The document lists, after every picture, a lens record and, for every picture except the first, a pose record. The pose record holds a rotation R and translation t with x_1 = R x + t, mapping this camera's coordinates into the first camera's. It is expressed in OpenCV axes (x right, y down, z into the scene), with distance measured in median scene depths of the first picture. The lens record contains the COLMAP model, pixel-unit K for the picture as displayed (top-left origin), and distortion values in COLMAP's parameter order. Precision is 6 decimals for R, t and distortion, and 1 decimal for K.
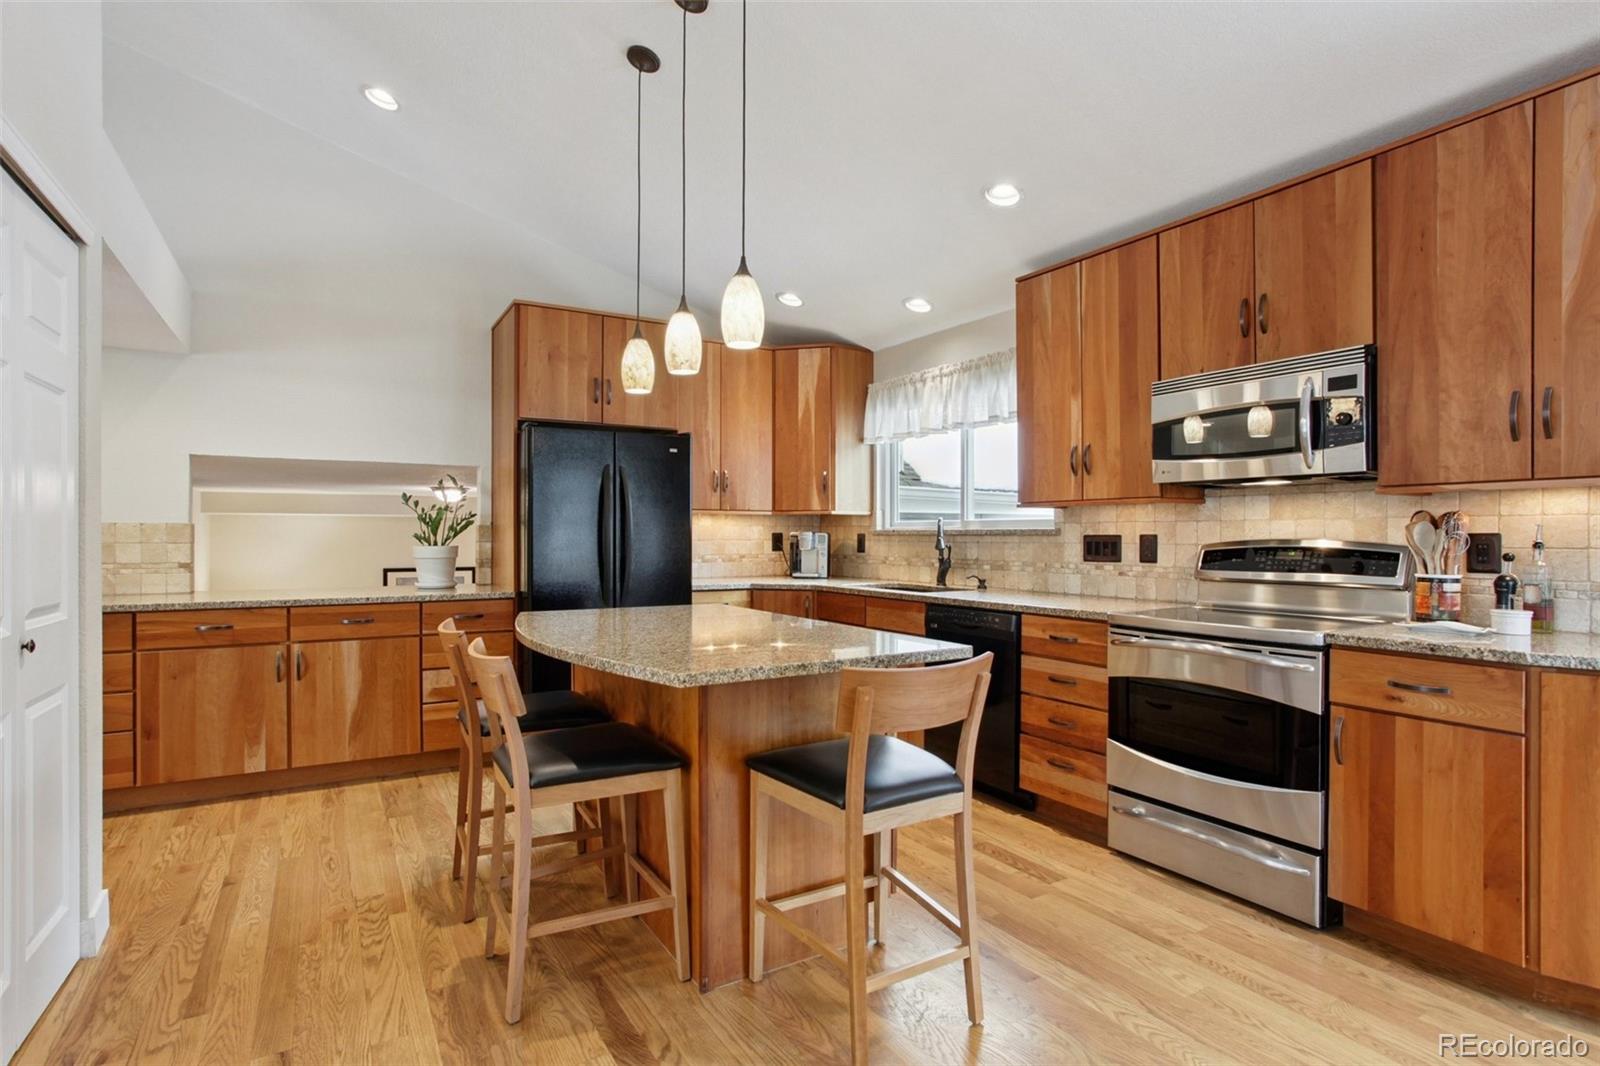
lens RADIAL K [[797.8, 0, 797.9], [0, 797.8, 539.3], [0, 0, 1]] dist [-0.022736, 0.011599]
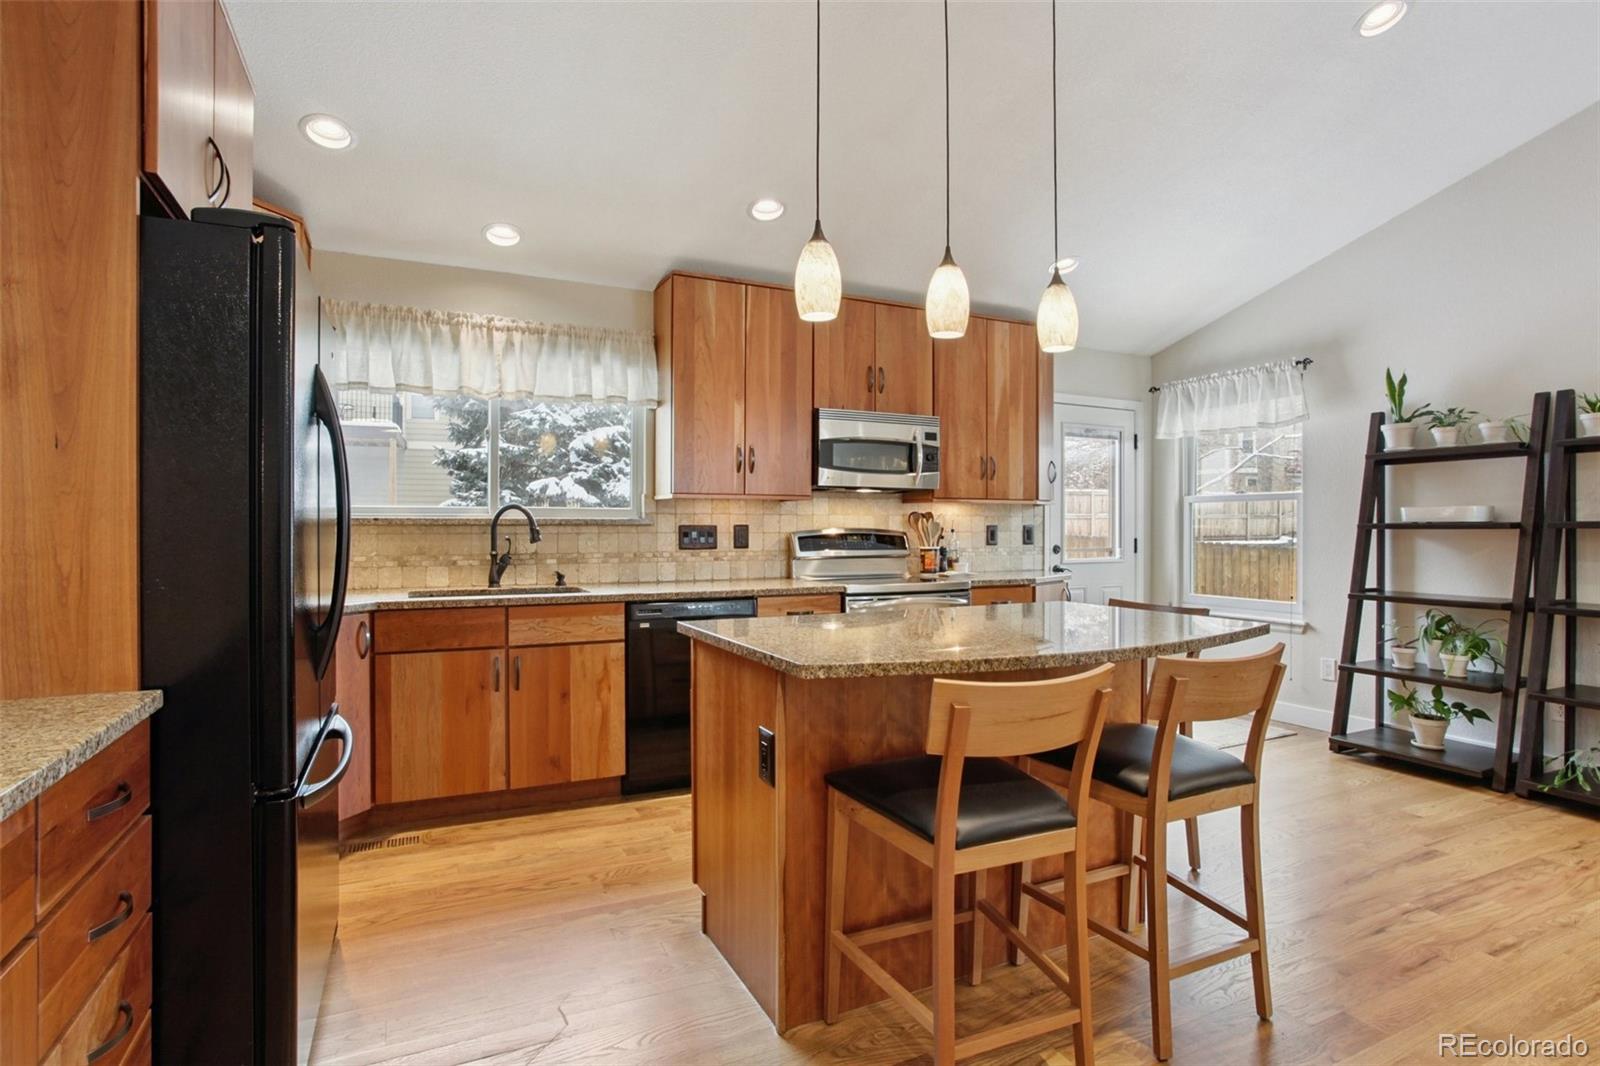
lens RADIAL K [[806.3, 0, 787.6], [0, 806.3, 525.2], [0, 0, 1]] dist [-0.025608, 0.000471]
pose [[0.103907, 0.002995, 0.994583, -0.767287], [0.005990, 0.999975, -0.003637, -0.000674], [-0.994569, 0.006336, 0.103886, 0.799117]]
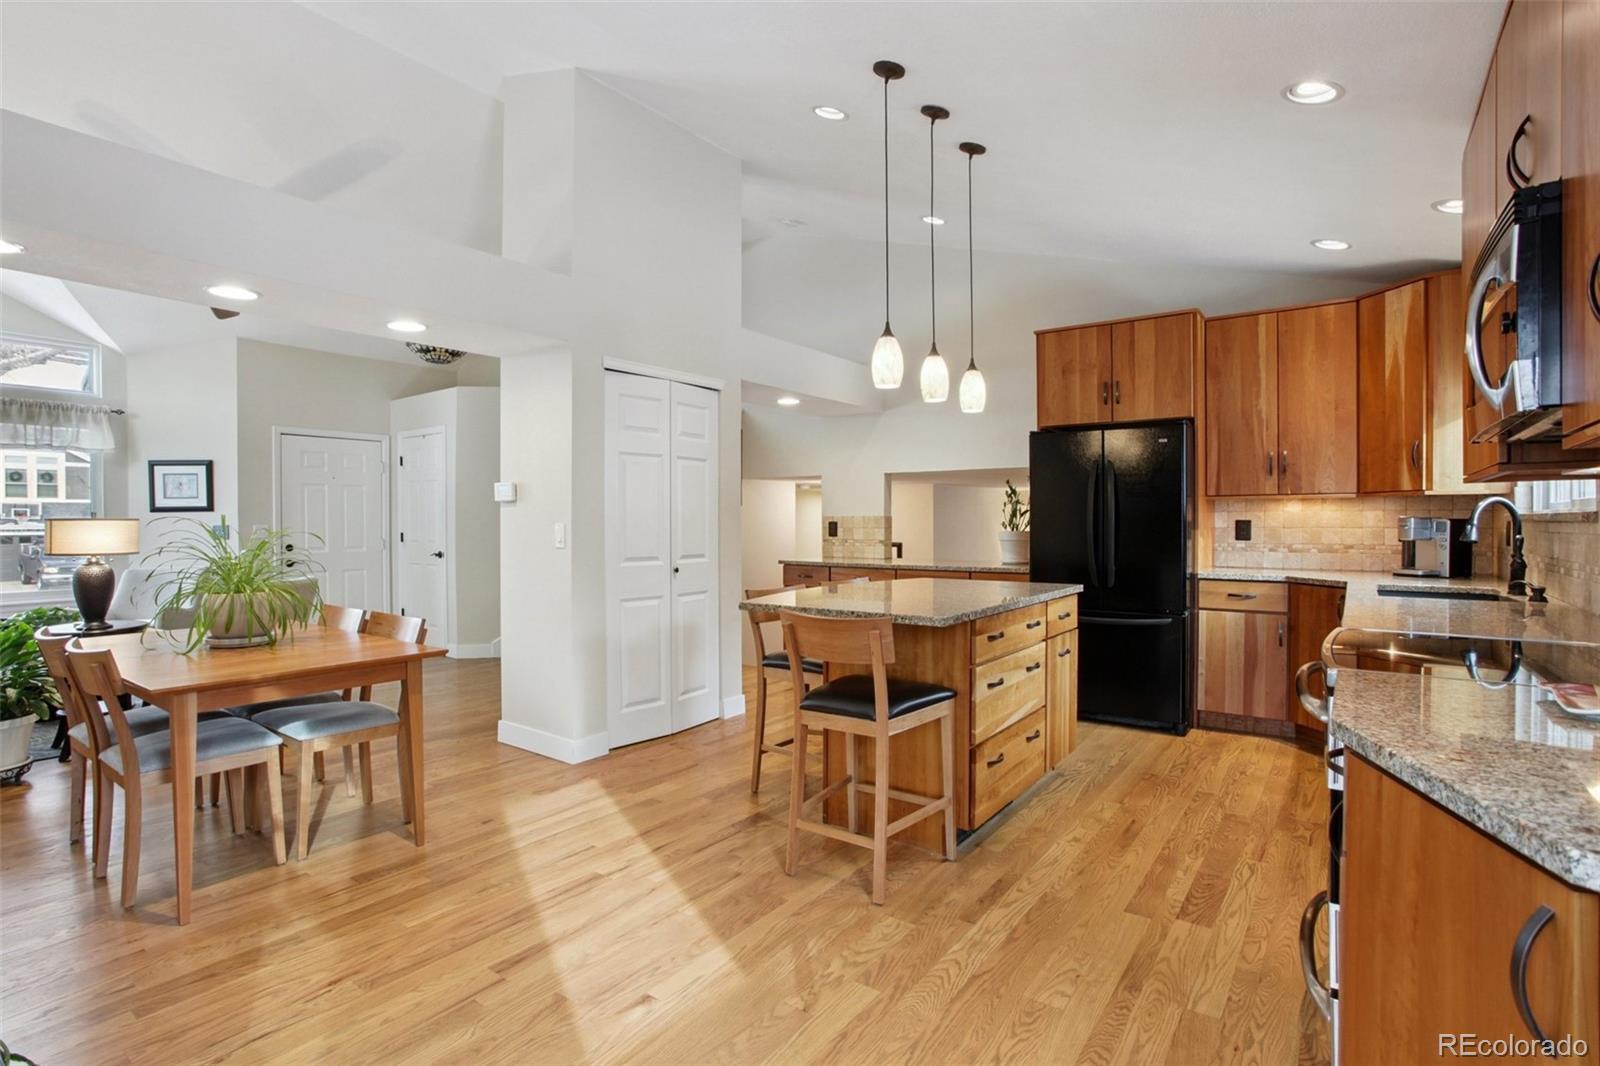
lens RADIAL K [[797.8, 0, 801.9], [0, 797.8, 535.5], [0, 0, 1]] dist [-0.022736, 0.011599]
pose [[0.393668, 0.014482, -0.919139, 0.724269], [-0.001845, 0.999886, 0.014964, -0.004256], [0.919251, -0.004195, 0.393650, 0.204576]]
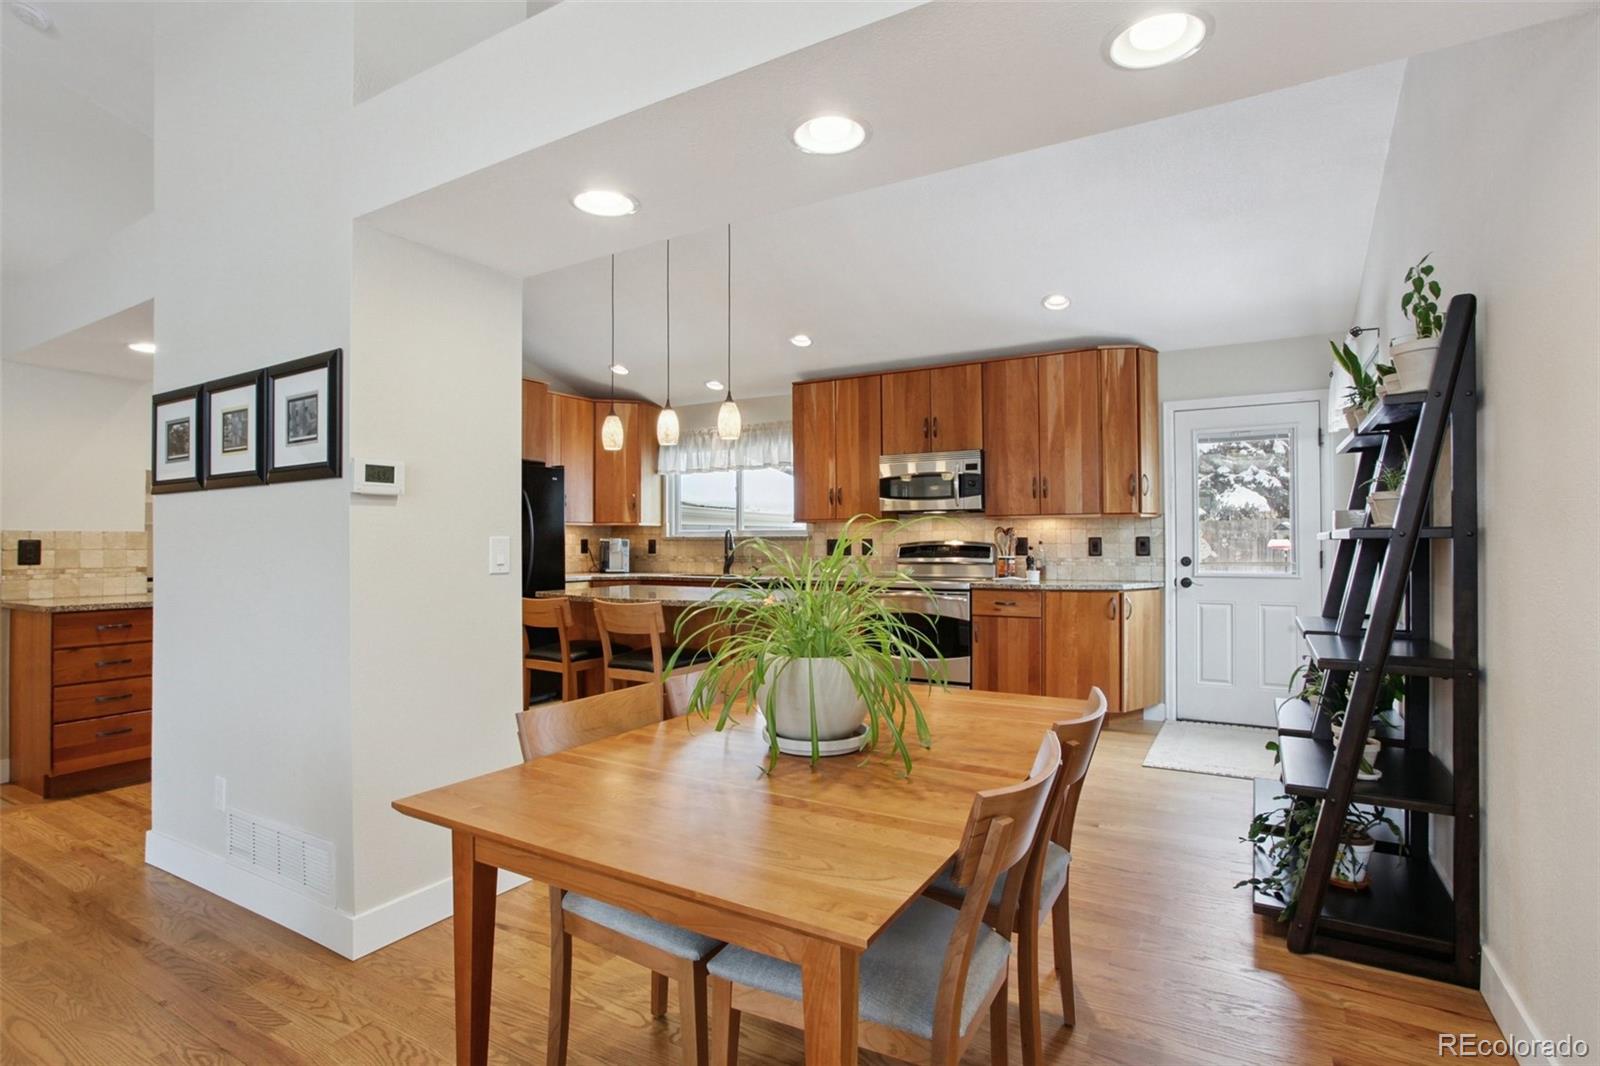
lens RADIAL K [[797.8, 0, 808.3], [0, 797.8, 532.8], [0, 0, 1]] dist [-0.022736, 0.011599]
pose [[0.872604, 0.000378, 0.488428, -0.525714], [0.008515, 0.999836, -0.015986, 0.007307], [-0.488354, 0.018108, 0.872458, -0.463892]]
